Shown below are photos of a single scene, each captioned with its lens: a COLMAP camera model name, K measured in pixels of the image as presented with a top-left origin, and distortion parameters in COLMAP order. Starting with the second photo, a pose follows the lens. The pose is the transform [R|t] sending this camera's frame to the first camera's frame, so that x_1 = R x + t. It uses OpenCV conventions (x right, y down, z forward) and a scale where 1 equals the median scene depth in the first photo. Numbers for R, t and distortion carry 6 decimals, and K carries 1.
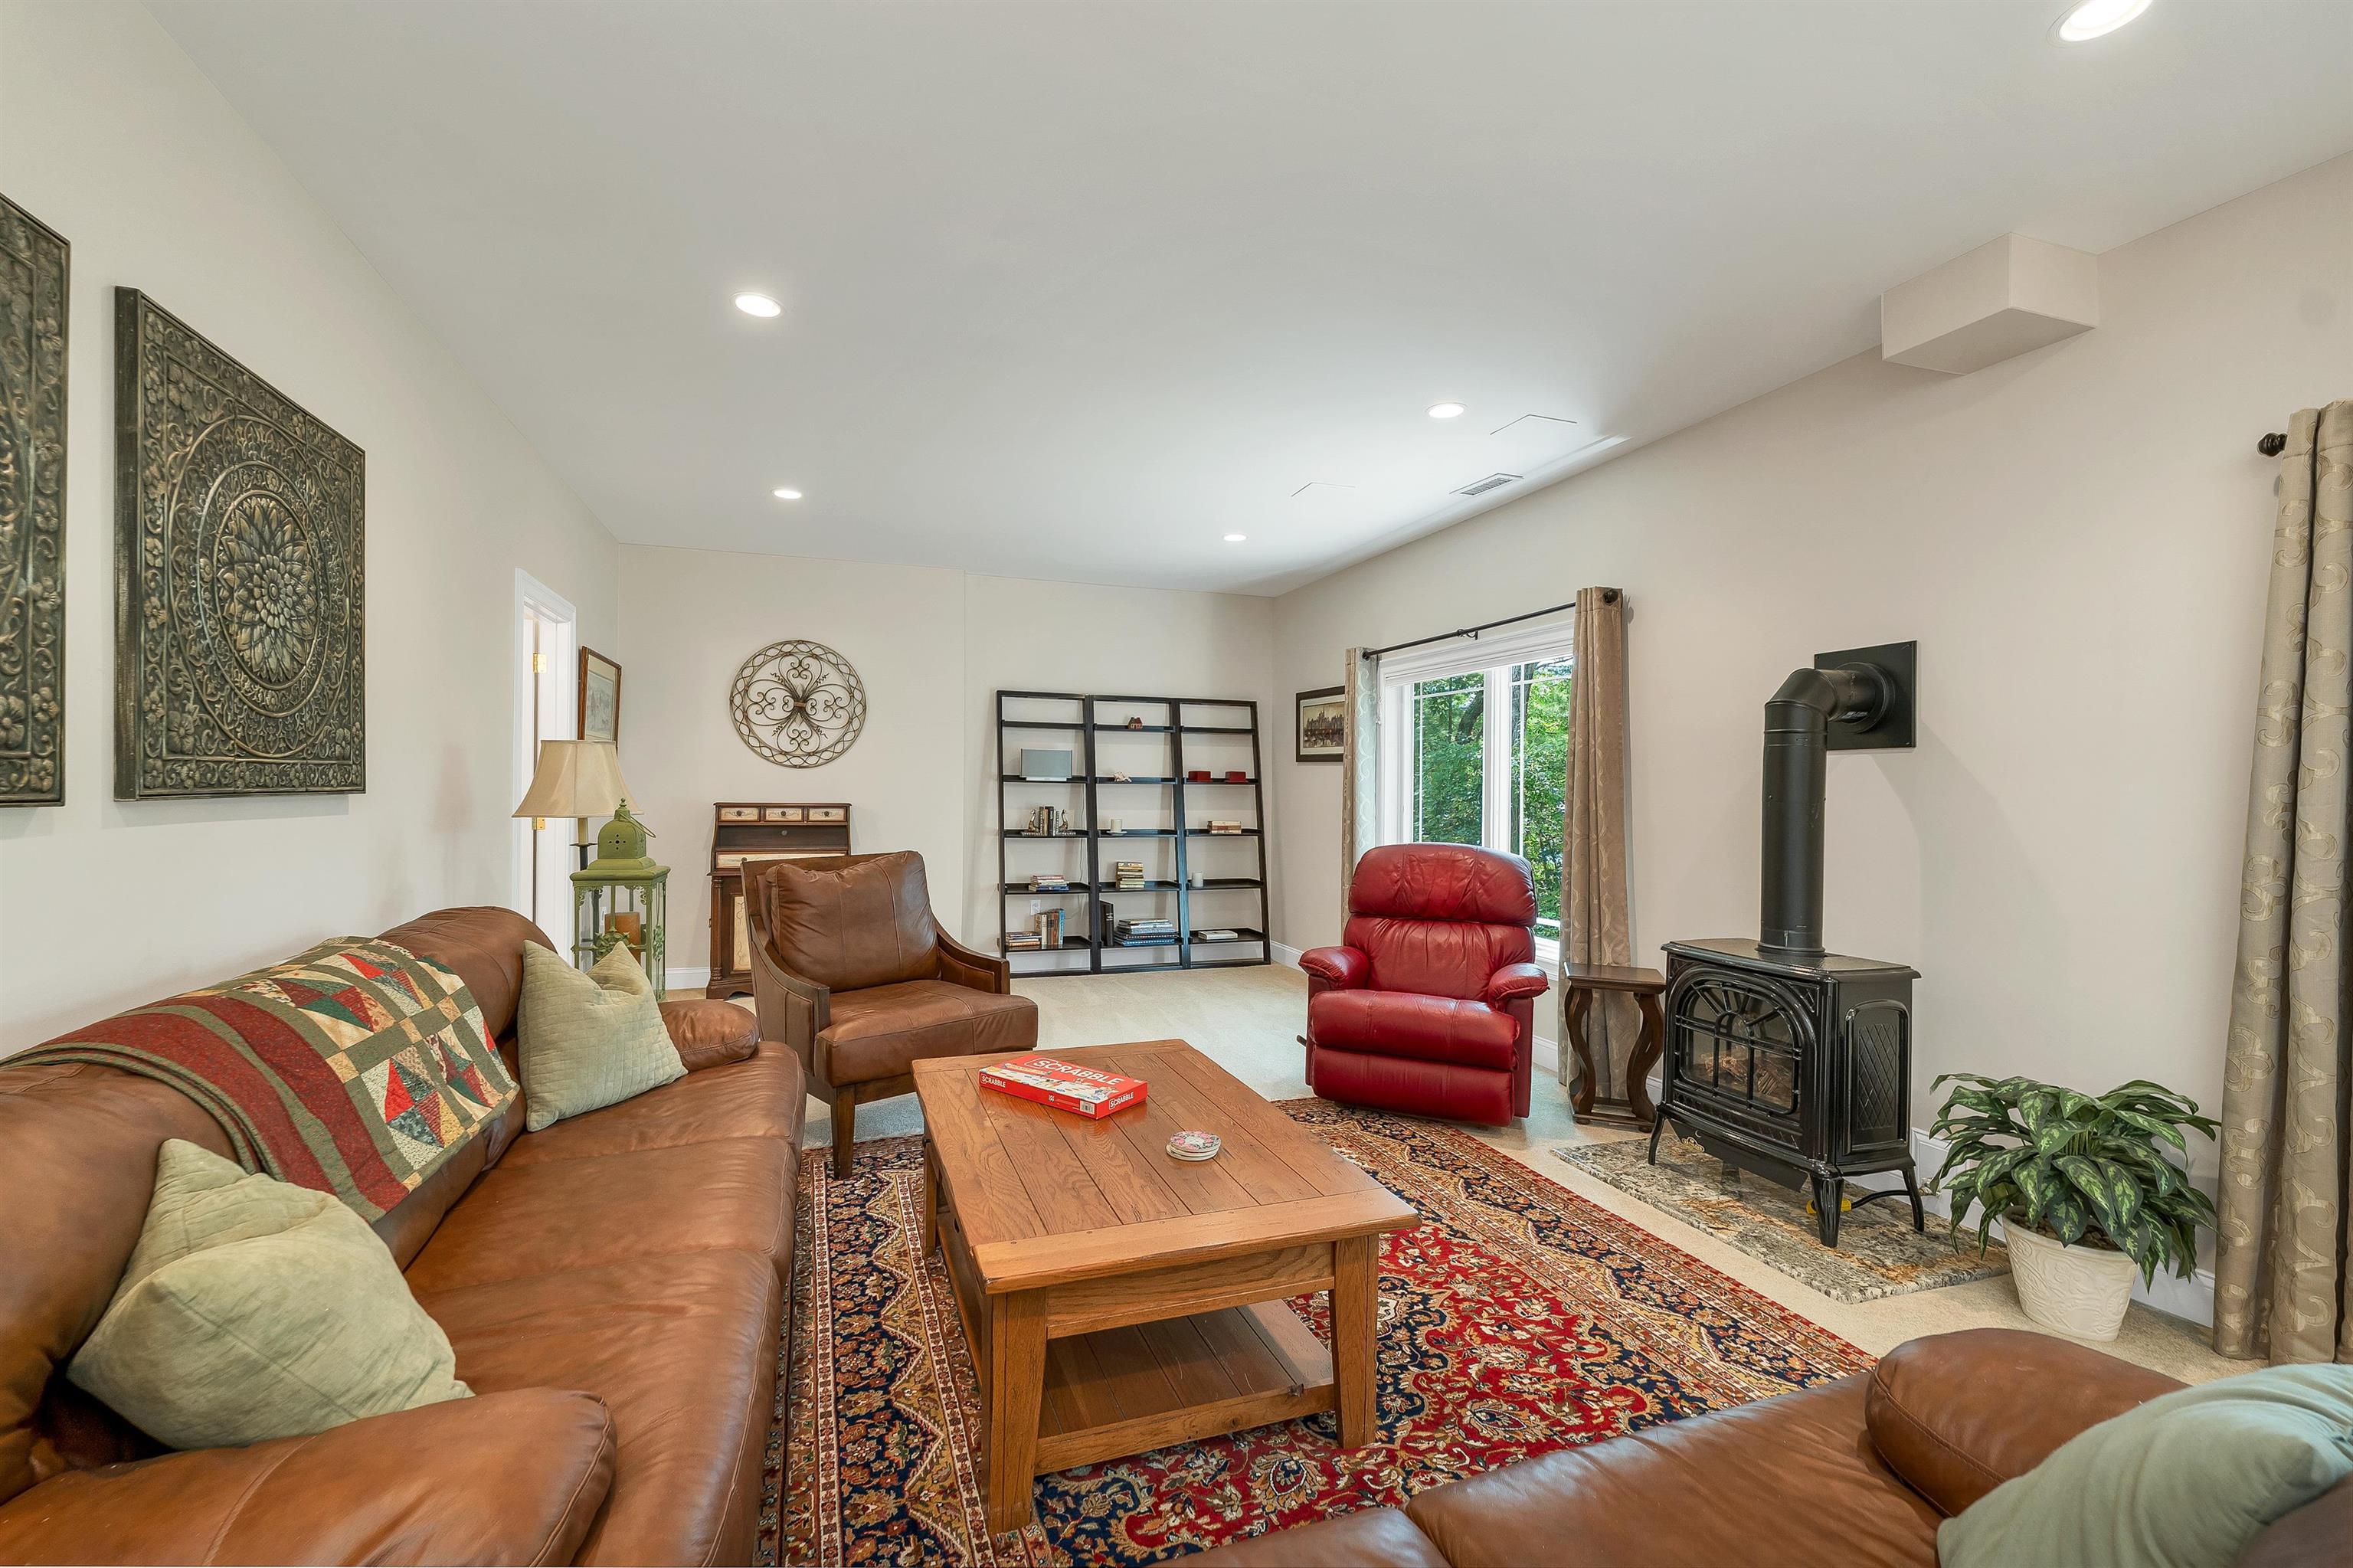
lens RADIAL K [[993.8, 0, 1164.6], [0, 993.8, 797.8], [0, 0, 1]] dist [0.001757, 0.000462]
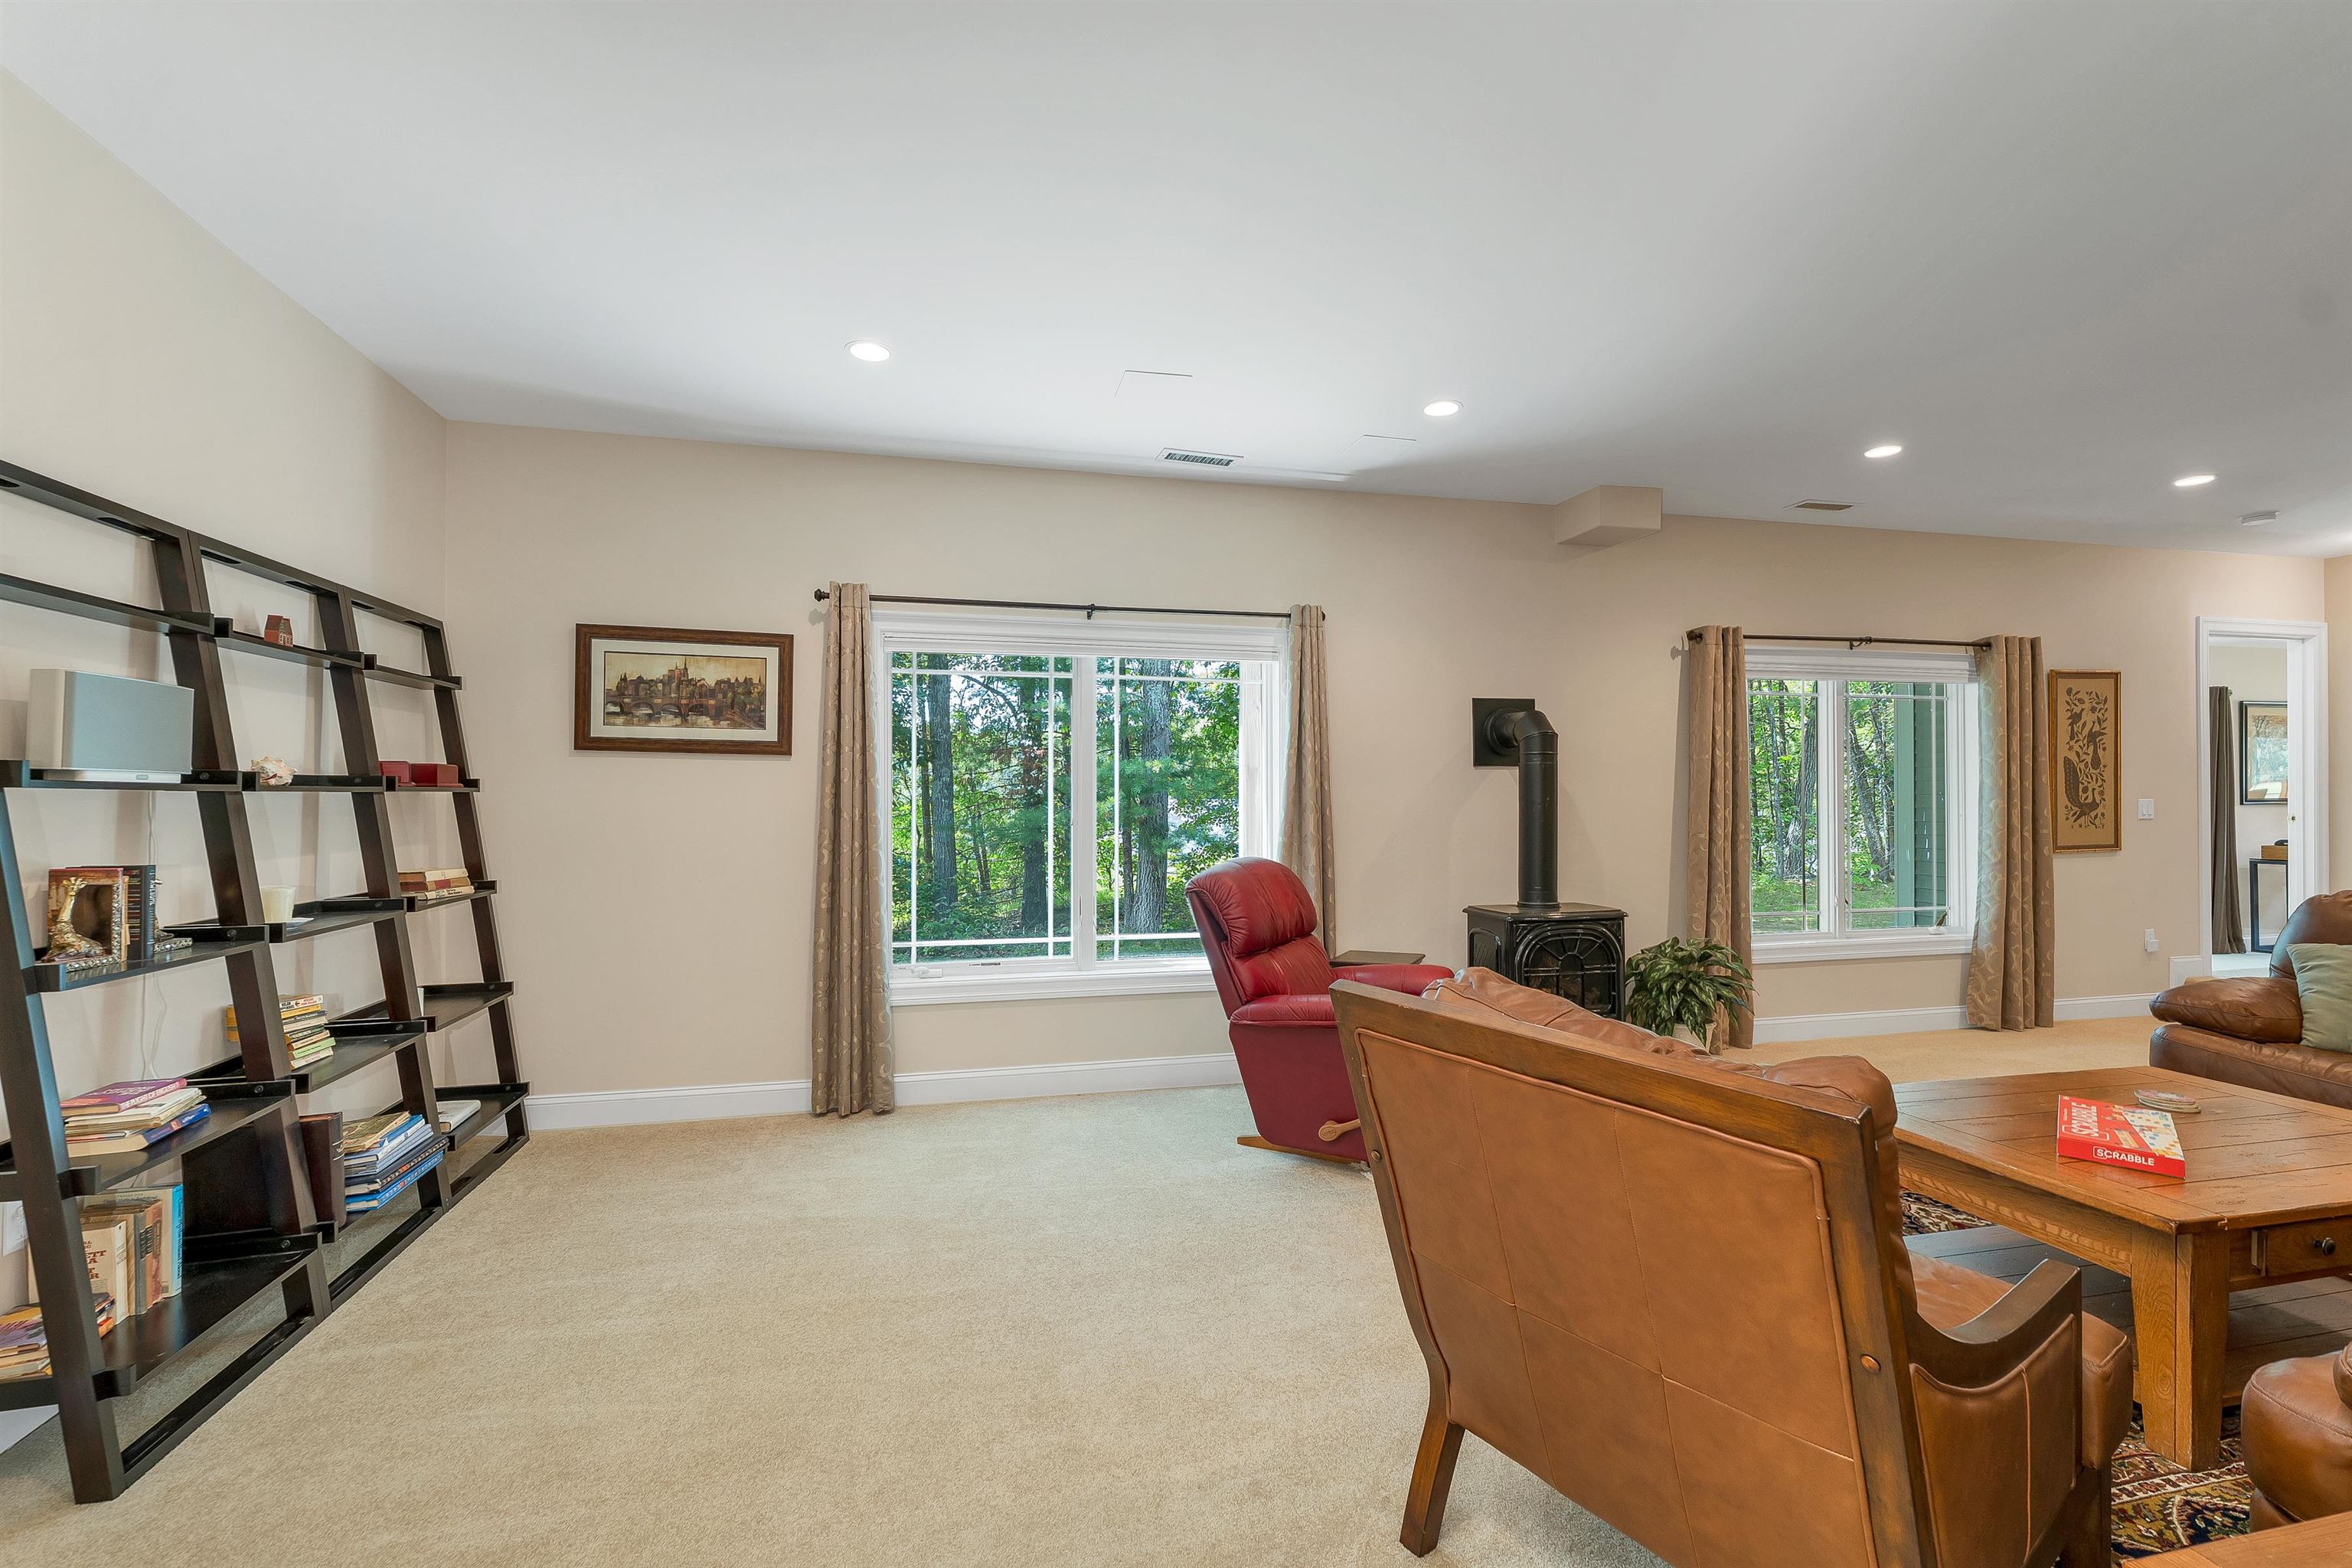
lens RADIAL K [[993.3, 0, 1164.1], [0, 993.3, 797.8], [0, 0, 1]] dist [0.001757, 0.000462]
pose [[0.097954, -0.010432, 0.995136, -1.085050], [0.010706, 0.999898, 0.009428, -0.031554], [-0.995133, 0.009731, 0.098056, 1.785840]]
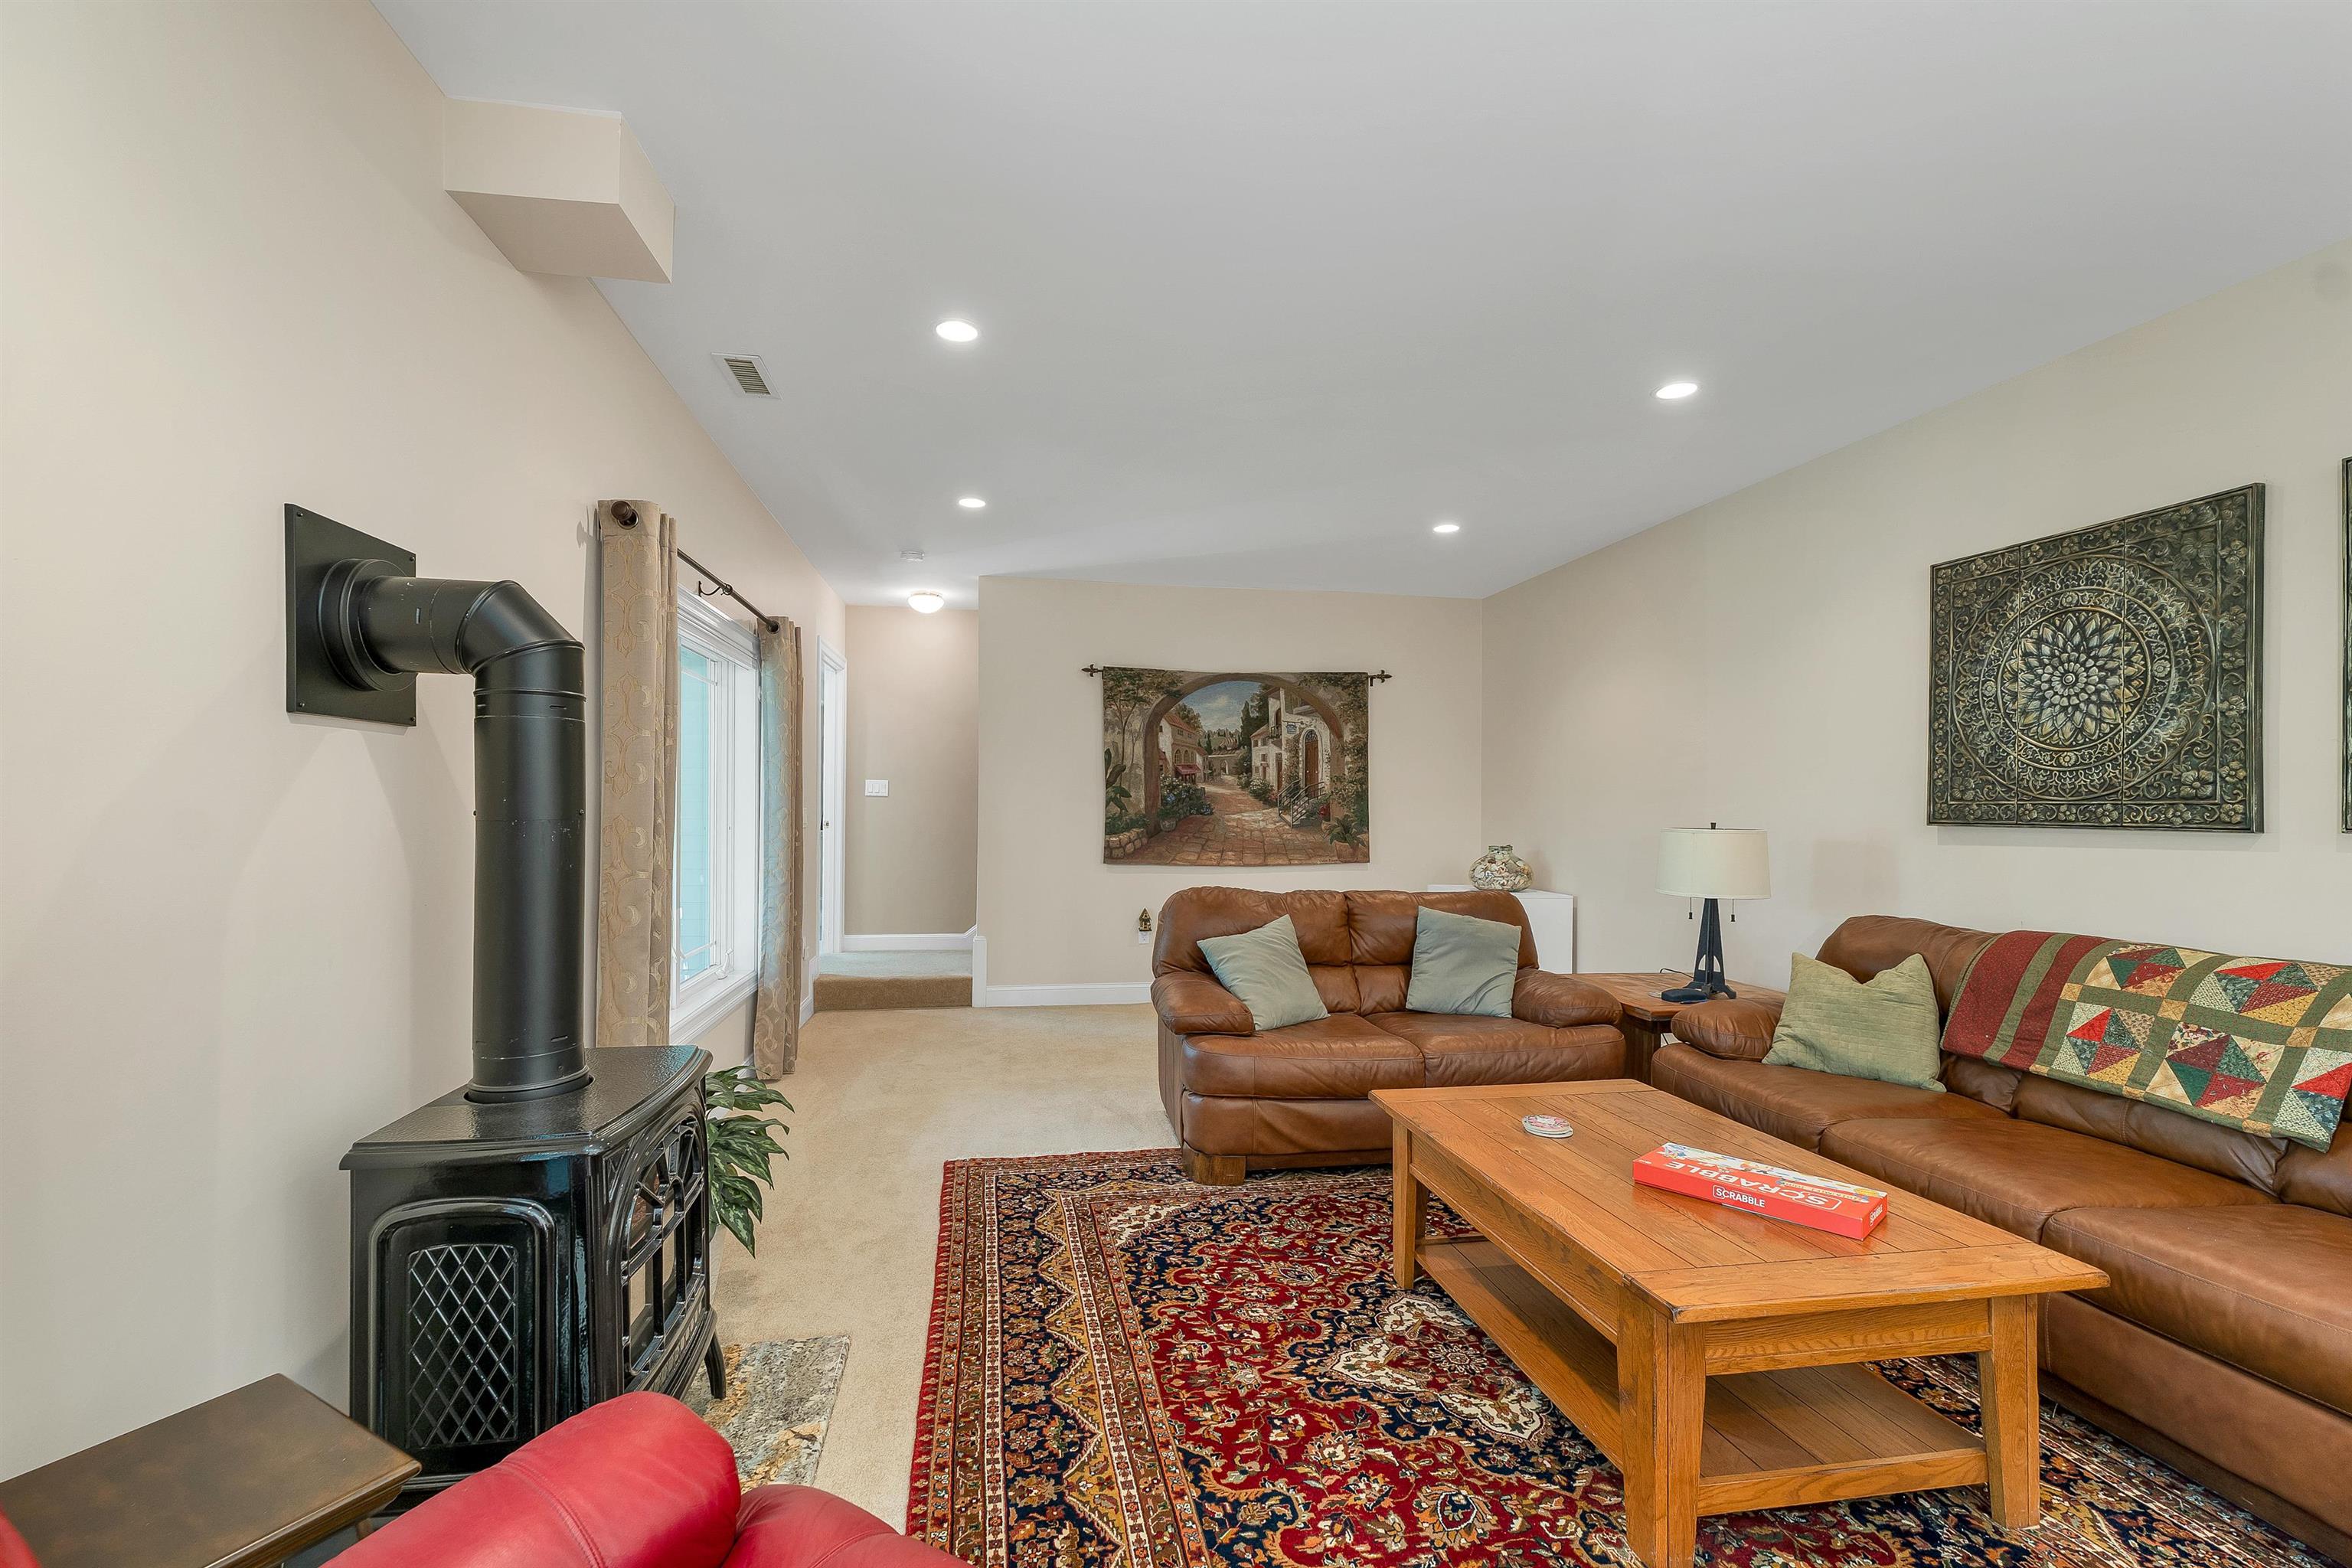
lens RADIAL K [[993.3, 0, 1164.1], [0, 993.3, 797.8], [0, 0, 1]] dist [0.001757, 0.000462]
pose [[-0.985031, -0.016142, 0.171621, 0.234293], [-0.015586, 0.999868, 0.004590, -0.019037], [-0.171673, 0.001846, -0.985152, 1.894285]]
